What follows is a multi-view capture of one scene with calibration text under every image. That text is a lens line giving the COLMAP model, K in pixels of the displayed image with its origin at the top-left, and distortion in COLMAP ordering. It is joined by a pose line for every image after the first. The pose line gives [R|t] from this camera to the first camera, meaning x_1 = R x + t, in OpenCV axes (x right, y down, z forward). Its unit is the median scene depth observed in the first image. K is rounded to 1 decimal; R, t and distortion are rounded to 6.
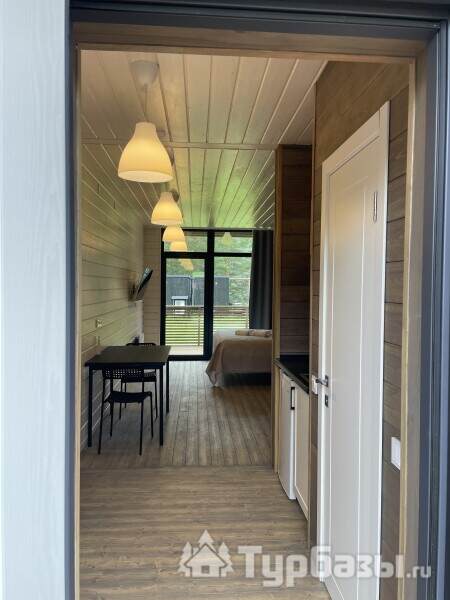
lens RADIAL K [[452.2, 0, 226.5], [0, 452.2, 299.0], [0, 0, 1]] dist [0.063777, -0.076090]
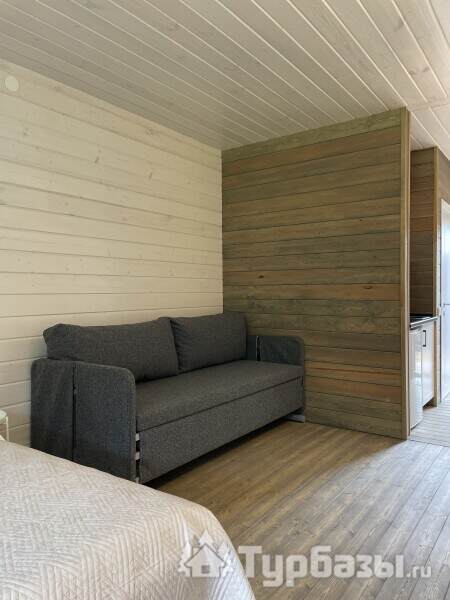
lens RADIAL K [[452.2, 0, 219.0], [0, 452.2, 300.6], [0, 0, 1]] dist [0.063777, -0.076090]
pose [[-0.765668, -0.014365, 0.643075, -0.092911], [0.023425, 0.998465, 0.050194, 0.007165], [-0.642809, 0.053496, -0.764156, 0.860549]]
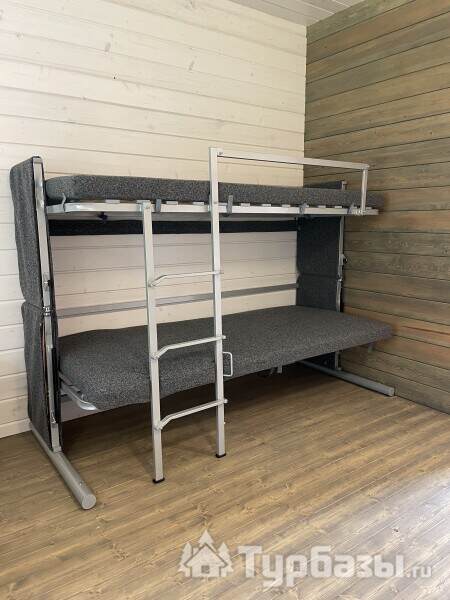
lens RADIAL K [[452.2, 0, 230.8], [0, 452.2, 295.3], [0, 0, 1]] dist [0.063777, -0.076090]
pose [[-0.526563, -0.145425, 0.837605, -0.080738], [0.028998, 0.981615, 0.188658, 0.010228], [-0.849641, 0.123629, -0.512665, 0.731431]]
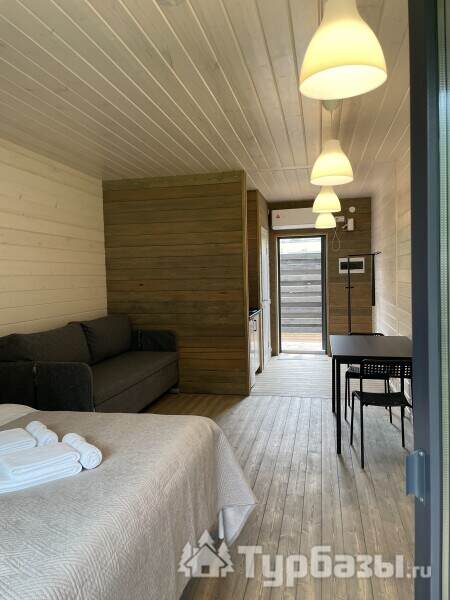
lens RADIAL K [[452.2, 0, 219.2], [0, 452.2, 297.9], [0, 0, 1]] dist [0.063777, -0.076090]
pose [[-0.957827, 0.003647, 0.287321, -0.094698], [0.028122, 0.996309, 0.081102, -0.022931], [-0.285965, 0.085762, -0.954395, 1.023486]]
